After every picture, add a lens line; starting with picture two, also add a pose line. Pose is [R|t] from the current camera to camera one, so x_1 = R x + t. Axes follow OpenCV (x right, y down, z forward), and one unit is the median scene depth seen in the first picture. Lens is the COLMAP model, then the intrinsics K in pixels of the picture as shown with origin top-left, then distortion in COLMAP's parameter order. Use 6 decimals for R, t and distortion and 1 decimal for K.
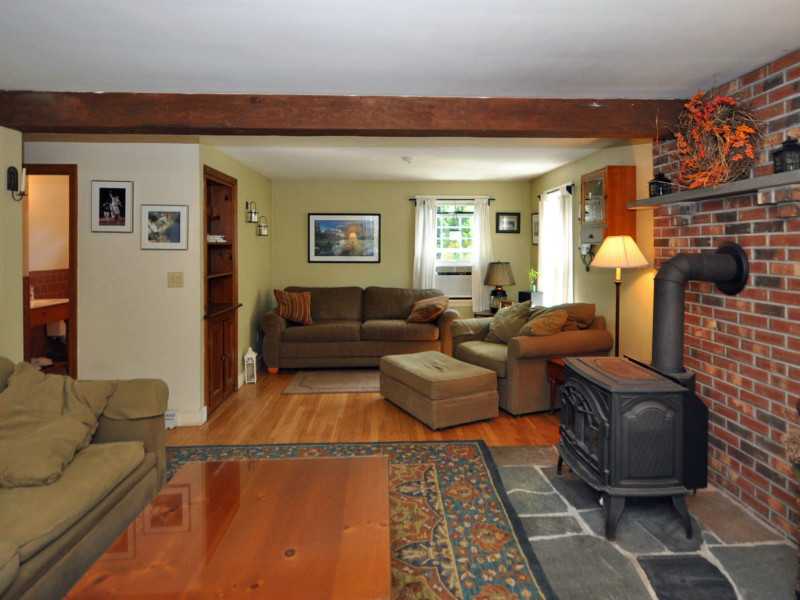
lens RADIAL K [[484.3, 0, 404.5], [0, 484.3, 247.6], [0, 0, 1]] dist [0.001117, 0.002897]
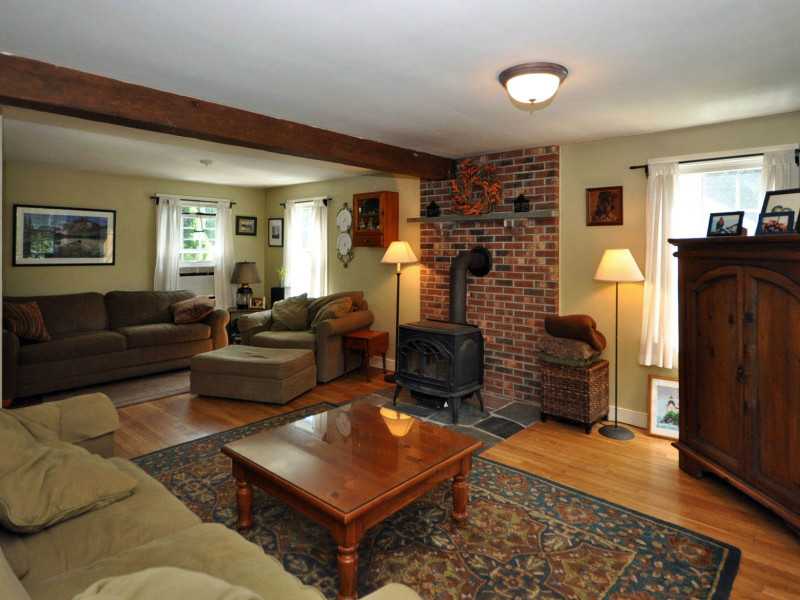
lens RADIAL K [[484.3, 0, 404.5], [0, 484.3, 247.6], [0, 0, 1]] dist [0.001117, 0.002897]
pose [[0.700958, 0.006738, 0.713170, -0.573551], [-0.004913, 0.999977, -0.004619, 0.001605], [-0.713185, -0.000266, 0.700976, -0.028271]]
